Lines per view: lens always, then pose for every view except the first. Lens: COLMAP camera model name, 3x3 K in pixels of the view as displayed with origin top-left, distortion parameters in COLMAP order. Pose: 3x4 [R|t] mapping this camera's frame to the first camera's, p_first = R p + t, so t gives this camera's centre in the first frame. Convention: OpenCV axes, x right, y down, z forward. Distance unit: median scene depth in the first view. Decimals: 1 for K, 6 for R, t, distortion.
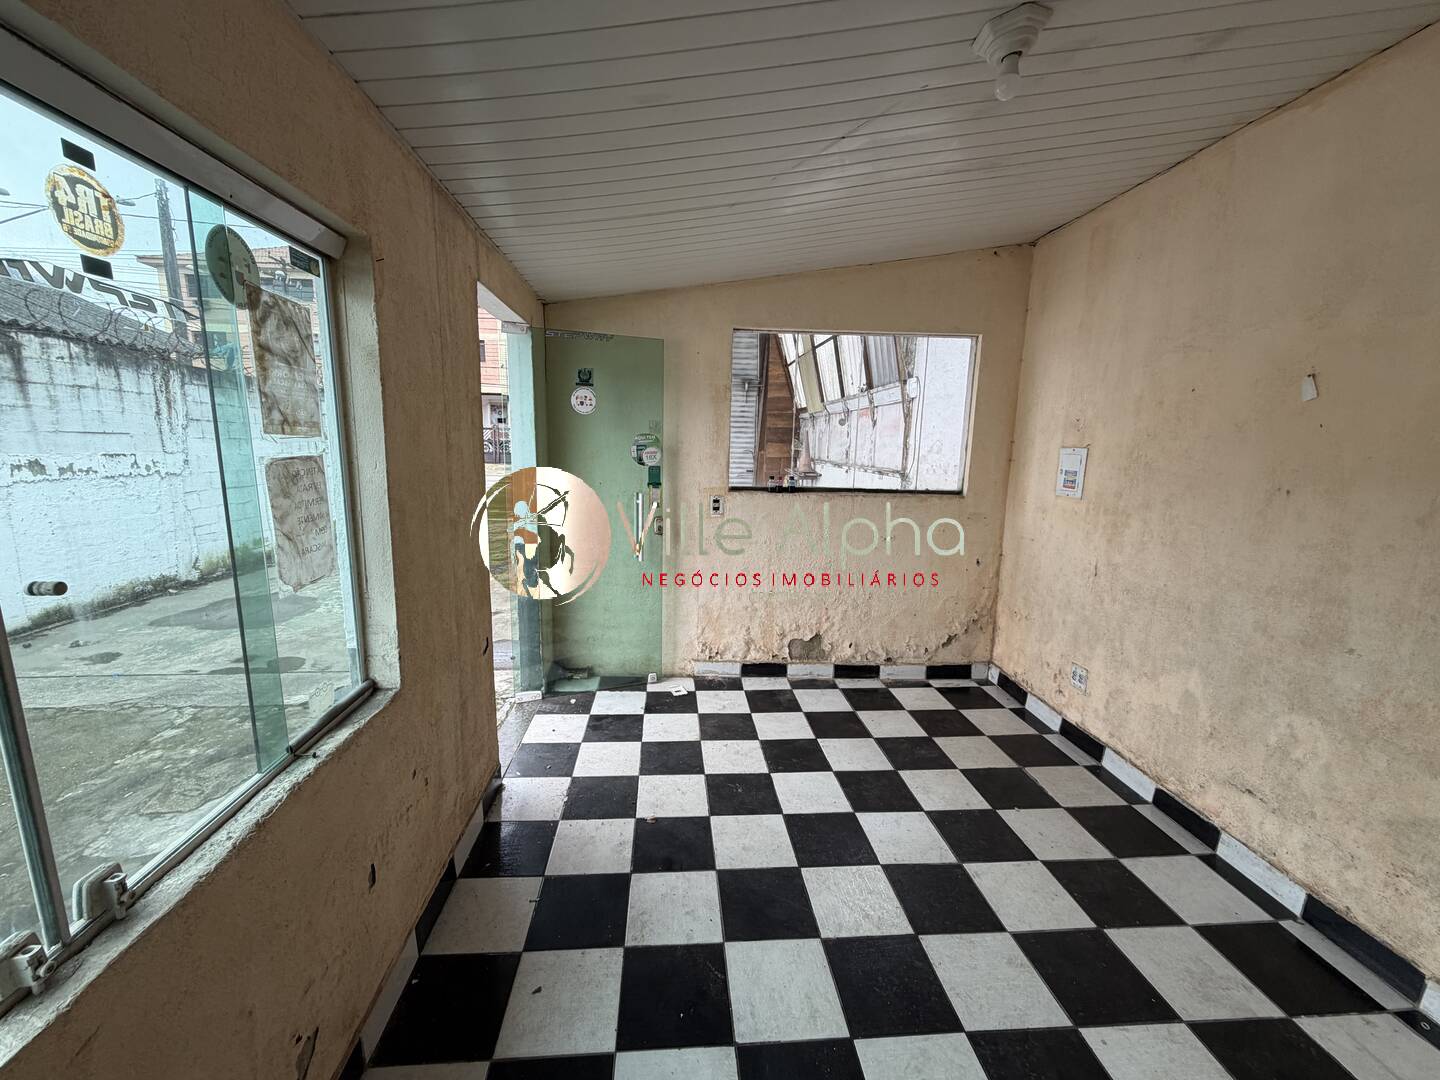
lens RADIAL K [[572.9, 0, 714.6], [0, 572.9, 541.6], [0, 0, 1]] dist [0.001692, -0.000192]
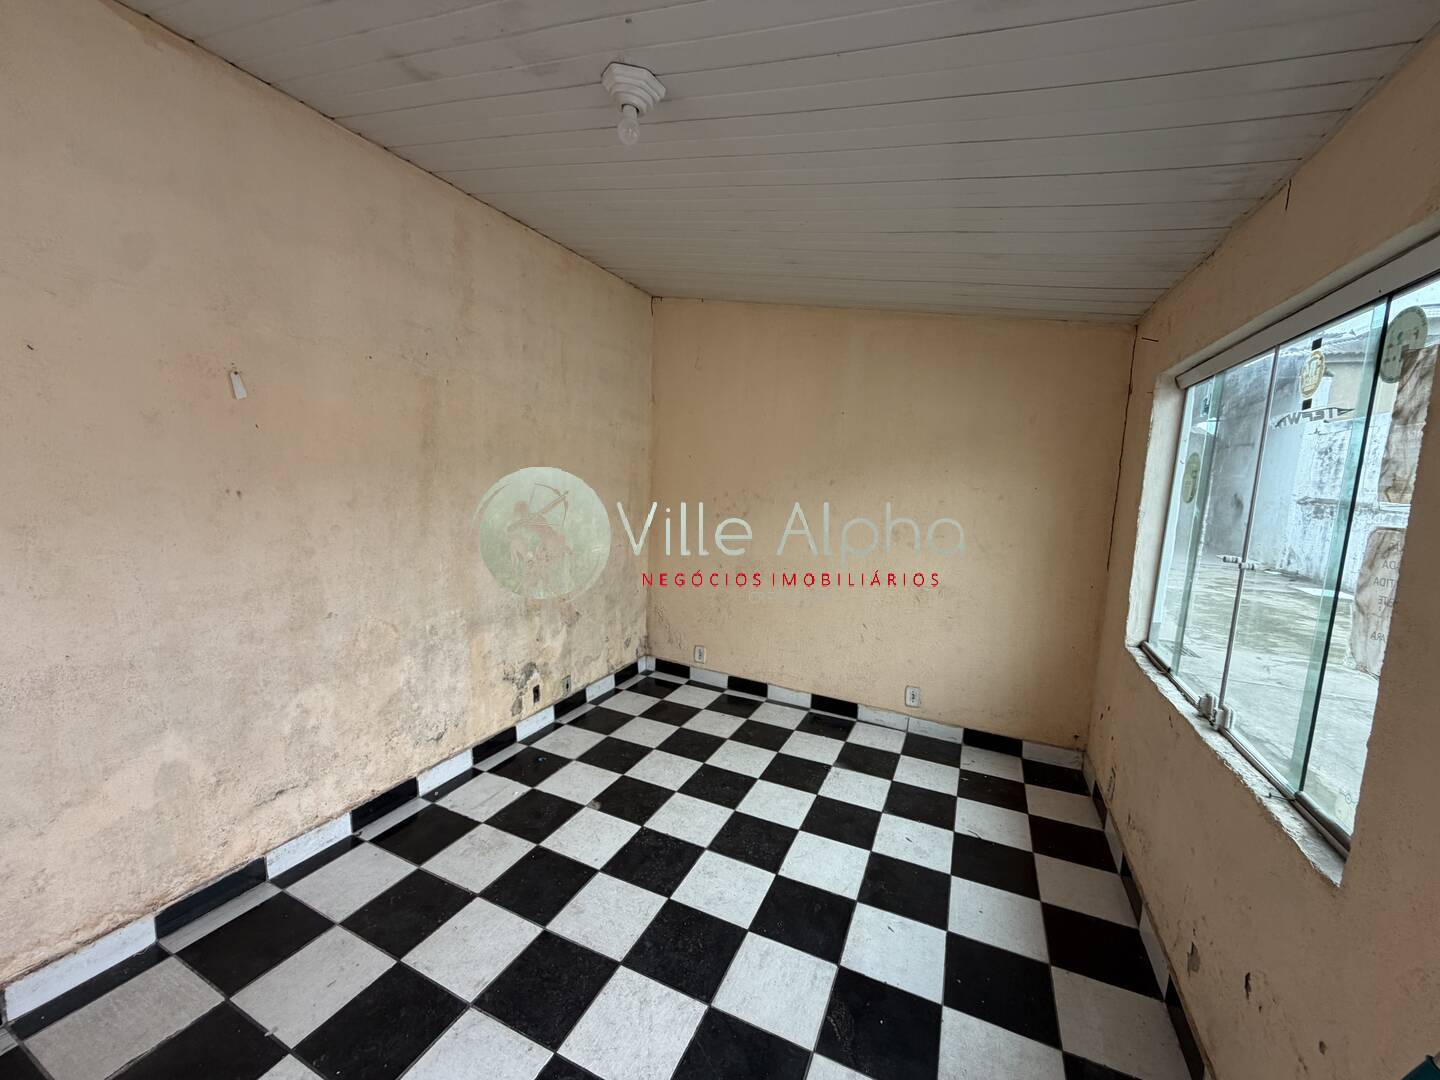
lens RADIAL K [[572.9, 0, 714.6], [0, 572.9, 541.6], [0, 0, 1]] dist [0.001692, -0.000192]
pose [[-0.871393, -0.114093, 0.477134, -0.165377], [0.027184, 0.959857, 0.279169, -0.263311], [-0.489832, 0.256237, -0.833311, 1.481017]]
